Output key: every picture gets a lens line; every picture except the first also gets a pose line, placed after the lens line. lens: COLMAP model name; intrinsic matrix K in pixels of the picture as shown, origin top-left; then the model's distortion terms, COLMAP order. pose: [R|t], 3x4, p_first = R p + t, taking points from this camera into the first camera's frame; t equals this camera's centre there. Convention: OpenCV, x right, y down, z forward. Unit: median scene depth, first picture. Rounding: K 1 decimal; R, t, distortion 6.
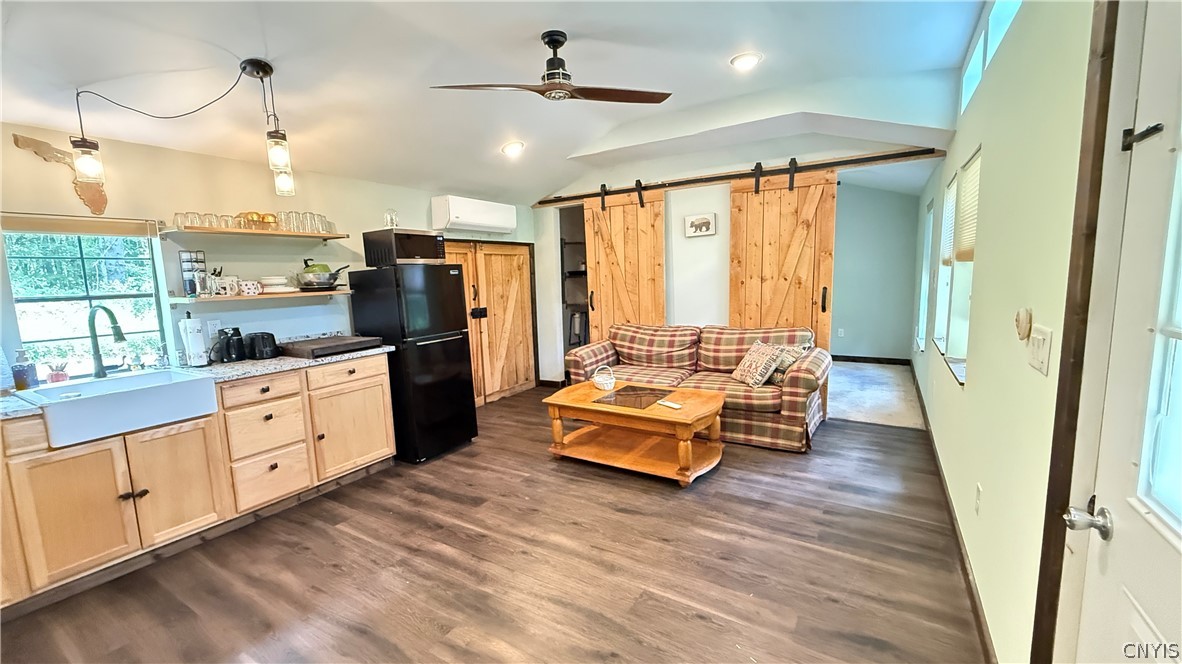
lens RADIAL K [[469.0, 0, 591.0], [0, 469.0, 332.0], [0, 0, 1]] dist [-0.000361, -0.000007]
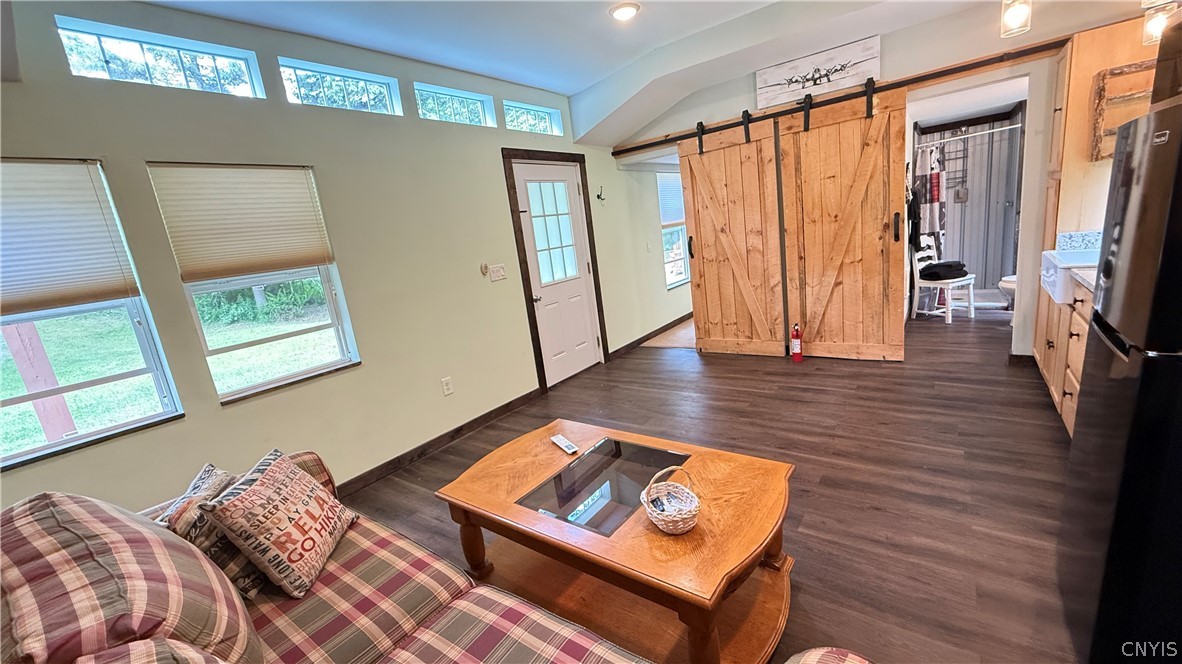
lens RADIAL K [[469.0, 0, 591.0], [0, 469.0, 332.0], [0, 0, 1]] dist [-0.000361, -0.000007]
pose [[-0.983369, 0.136056, 0.120312, 0.024968], [0.168753, 0.929375, 0.328306, -0.162957], [-0.067147, 0.343149, -0.936878, 1.276670]]
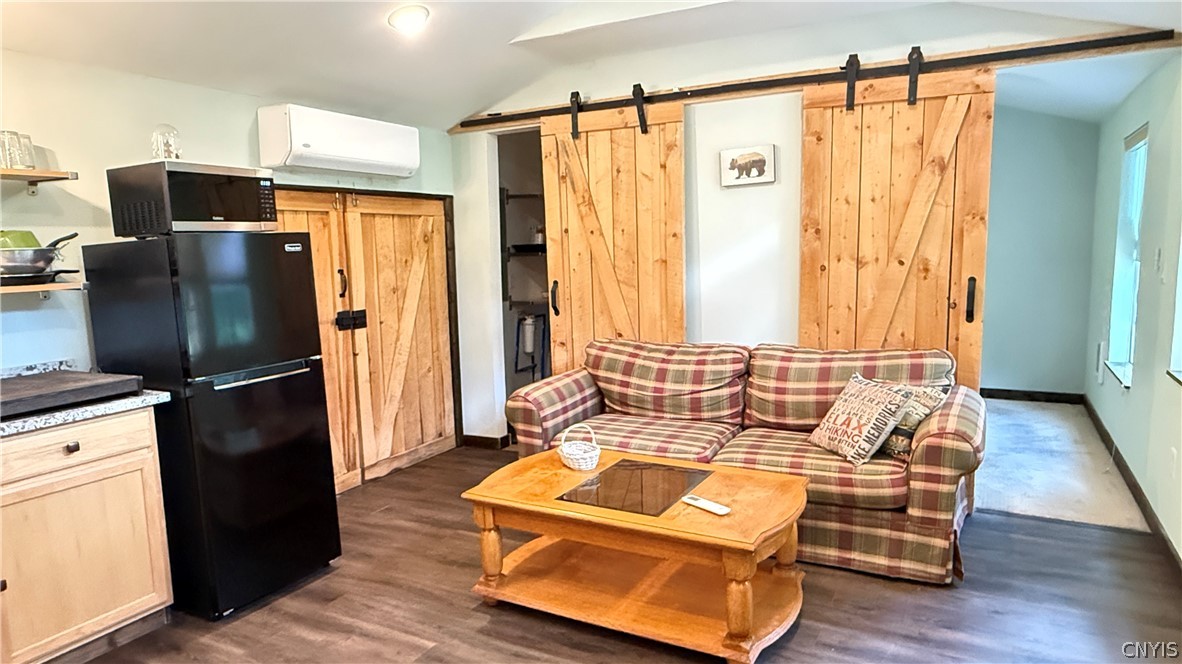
lens RADIAL K [[730.7, 0, 591.0], [0, 730.7, 332.0], [0, 0, 1]] dist [0.001988, 0.000780]
pose [[0.998523, -0.000629, 0.054330, -0.003446], [0.001021, 0.999974, -0.007195, -0.024674], [-0.054324, 0.007240, 0.998497, 0.152490]]
